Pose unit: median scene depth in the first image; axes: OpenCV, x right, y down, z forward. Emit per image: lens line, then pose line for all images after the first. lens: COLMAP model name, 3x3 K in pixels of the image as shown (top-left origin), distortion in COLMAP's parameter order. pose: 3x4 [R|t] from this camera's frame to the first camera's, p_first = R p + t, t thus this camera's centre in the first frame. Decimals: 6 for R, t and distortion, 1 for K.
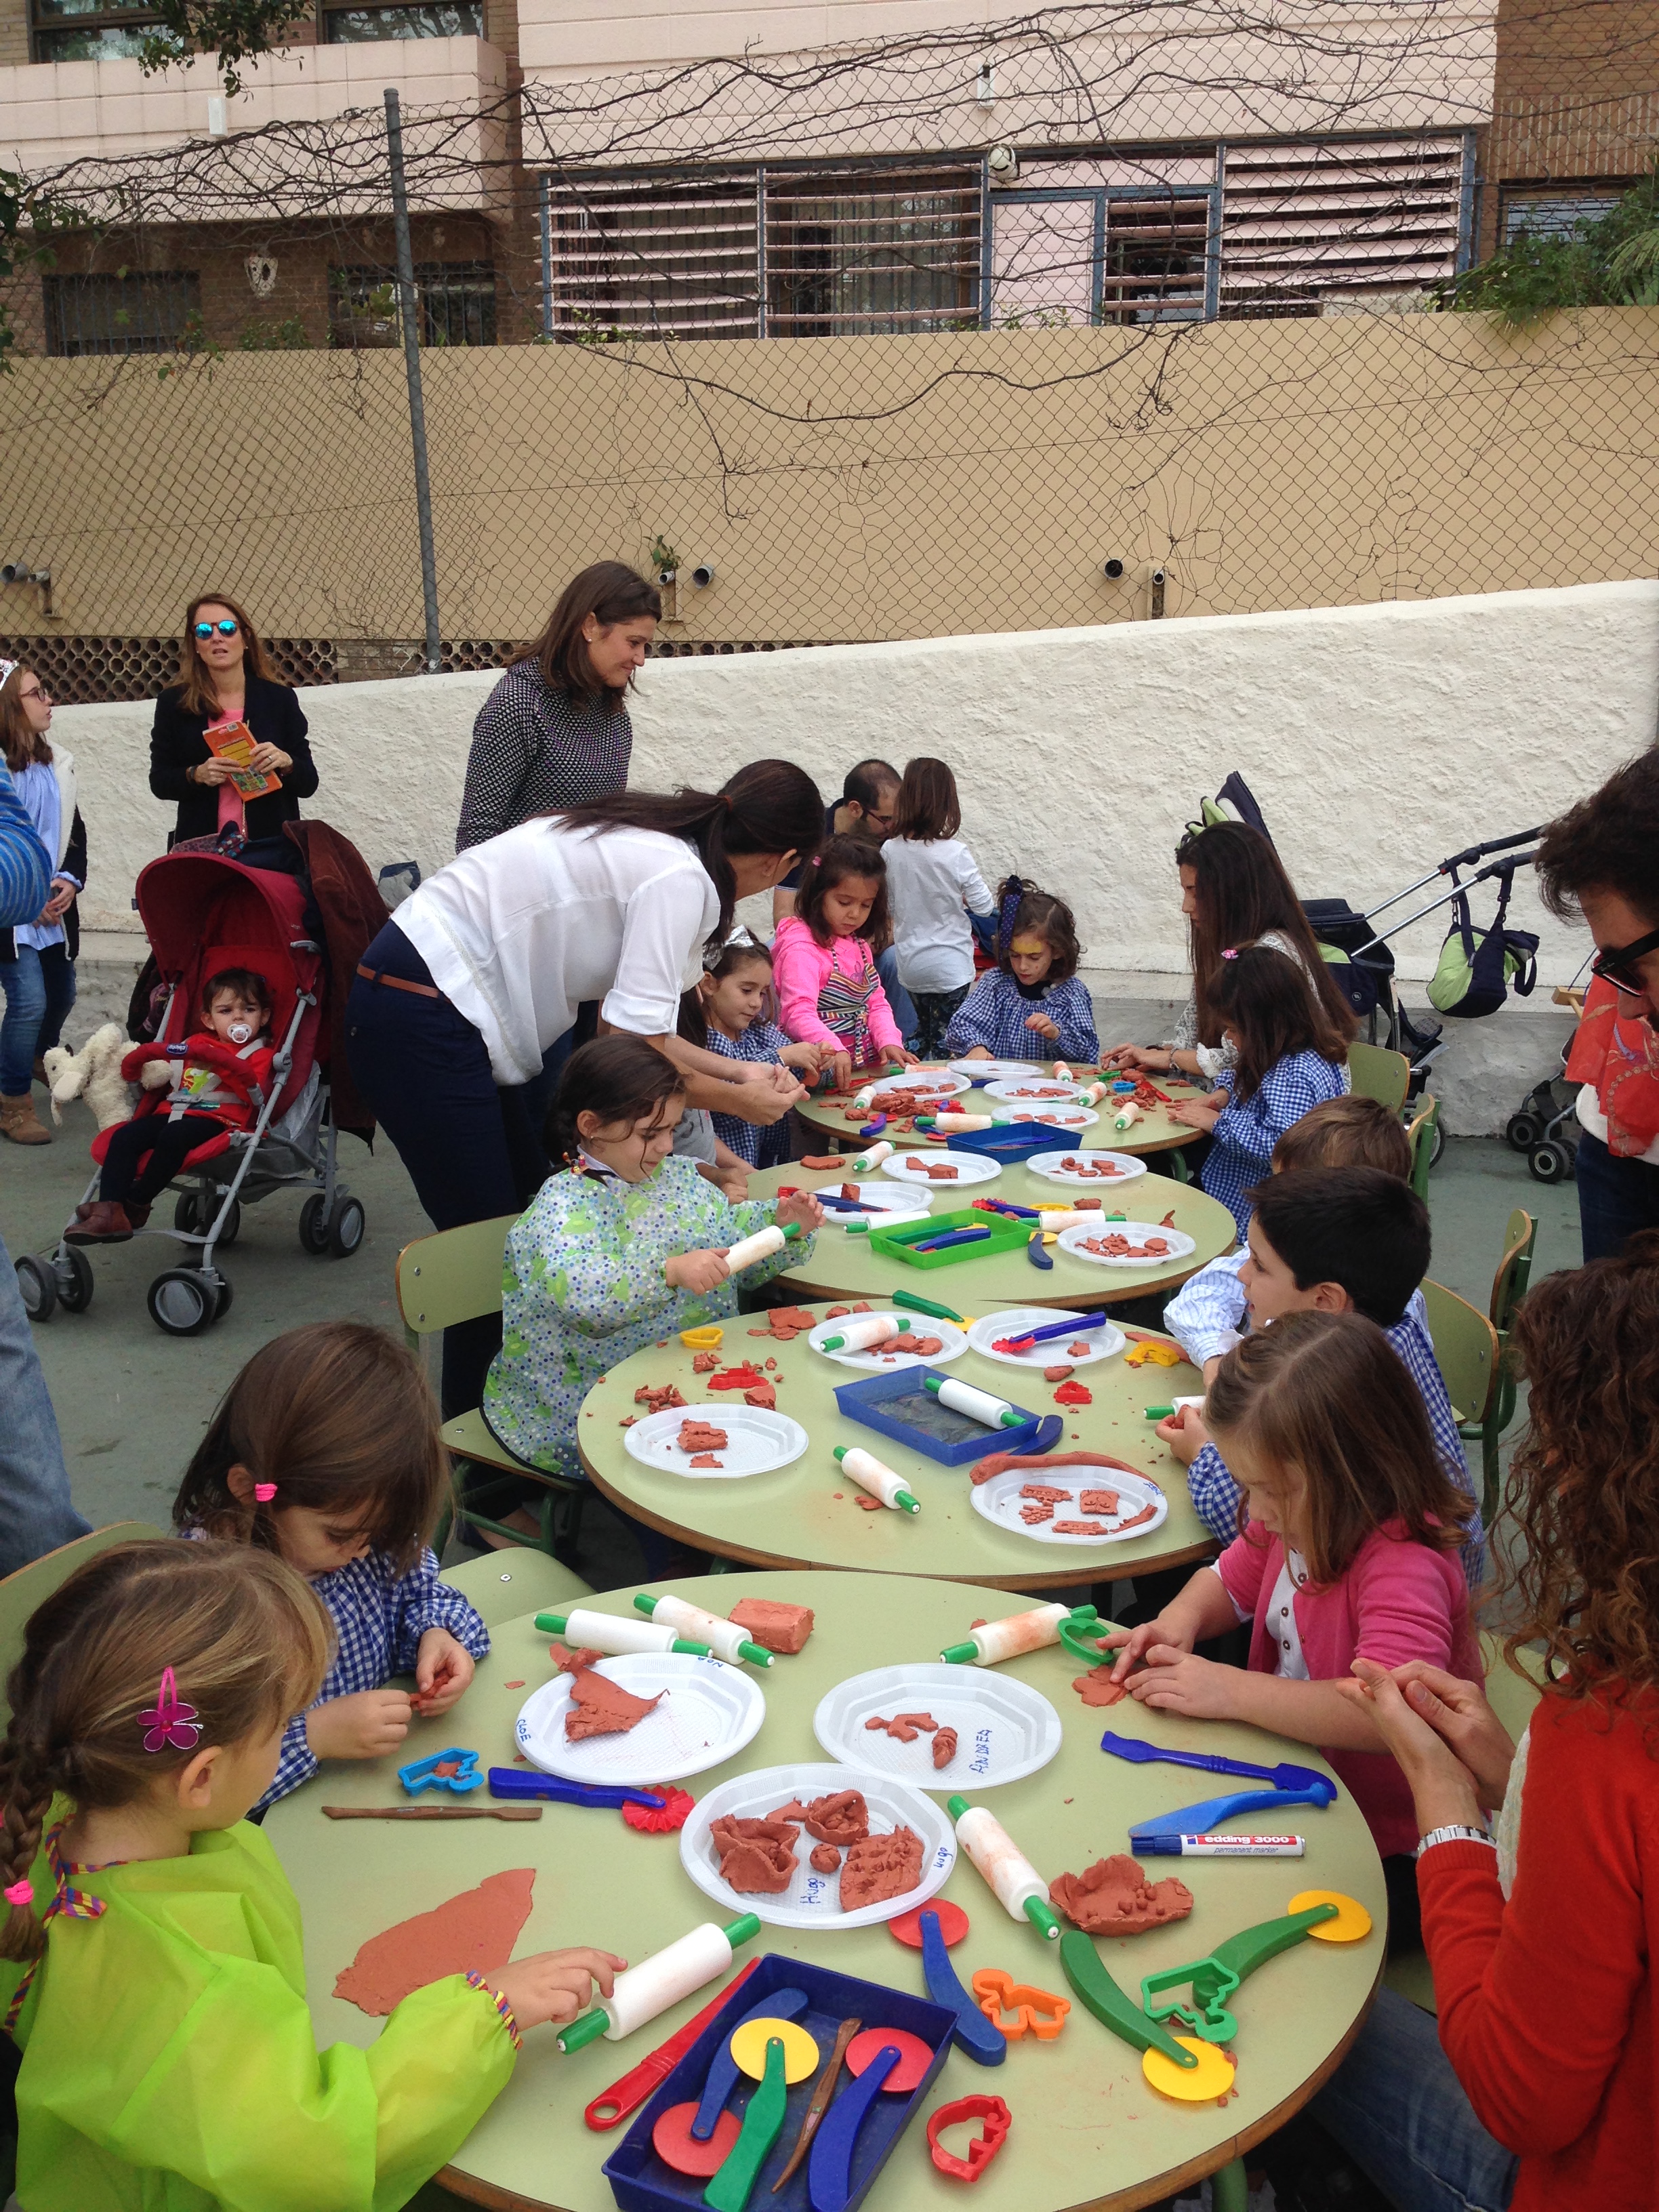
lens RADIAL K [[2105.0, 0, 822.4], [0, 2105.0, 1089.0], [0, 0, 1]] dist [0.054996, 0.000000]
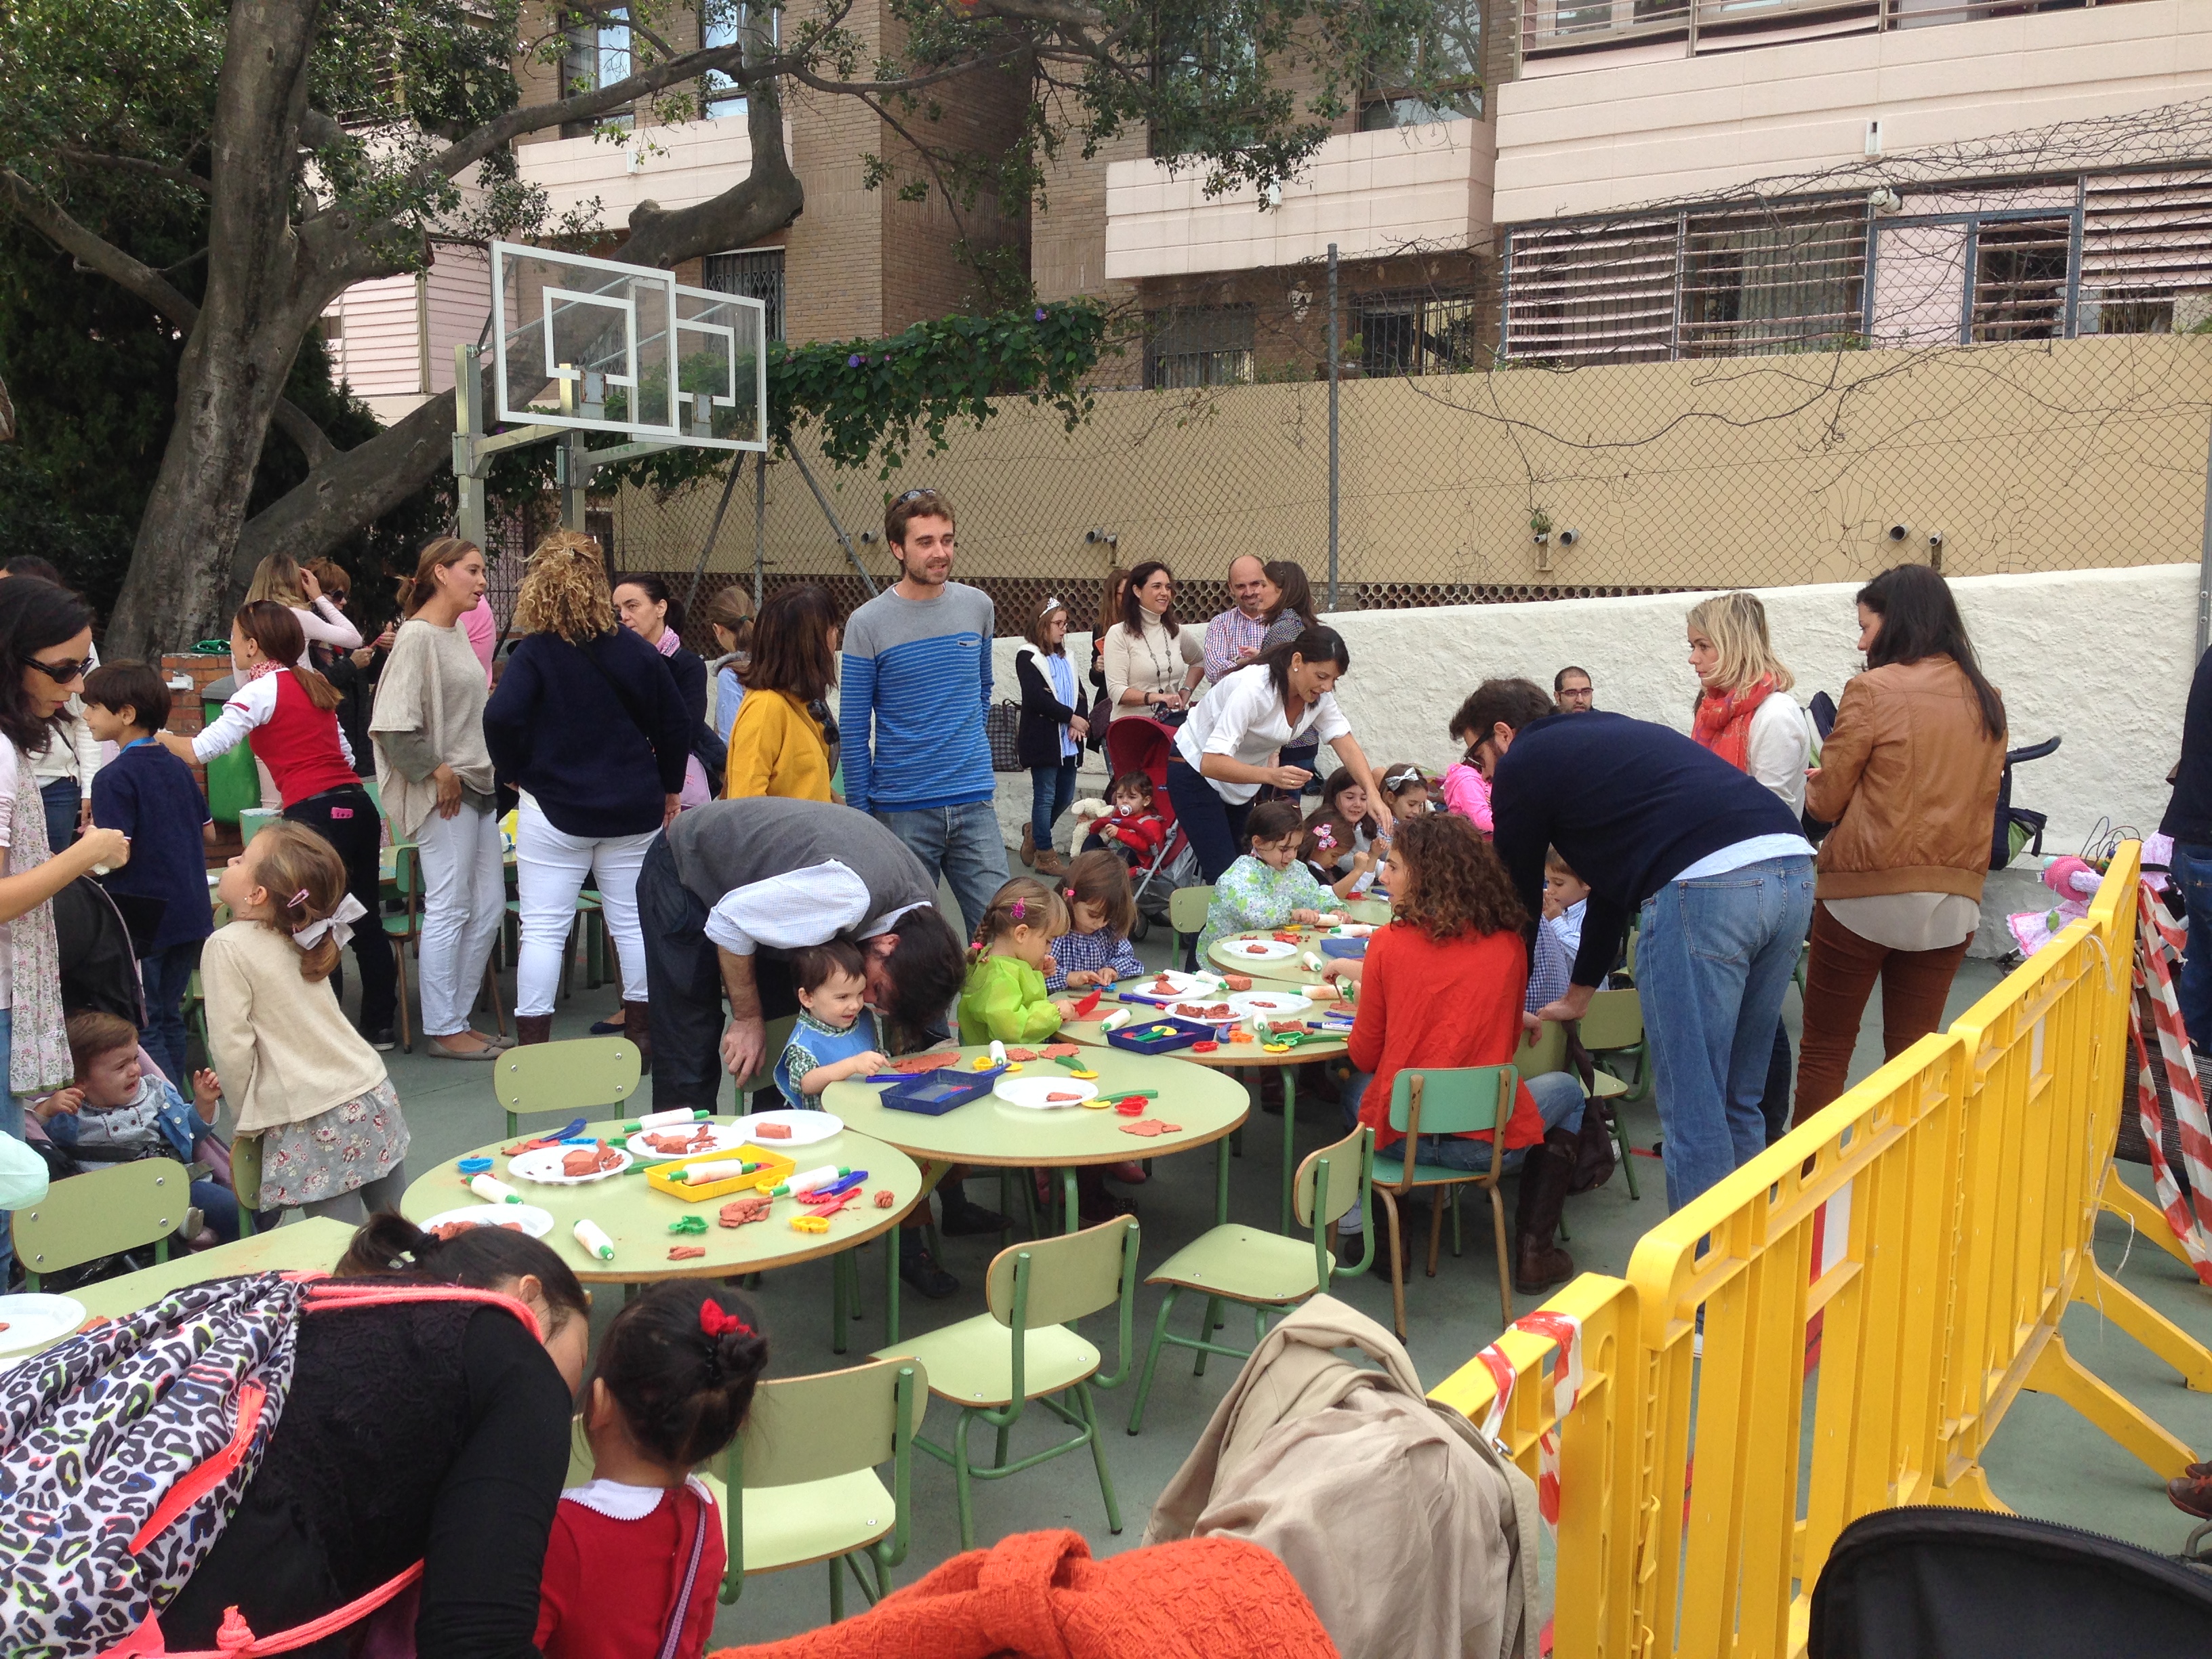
lens RADIAL K [[2105.0, 0, 1107.2], [0, 2105.0, 832.1], [0, 0, 1]] dist [0.054996, 0.000000]
pose [[0.929436, 0.057962, -0.364401, 0.227414], [-0.085212, 0.994606, -0.059139, 0.063164], [0.359008, 0.086017, 0.929362, -0.448317]]
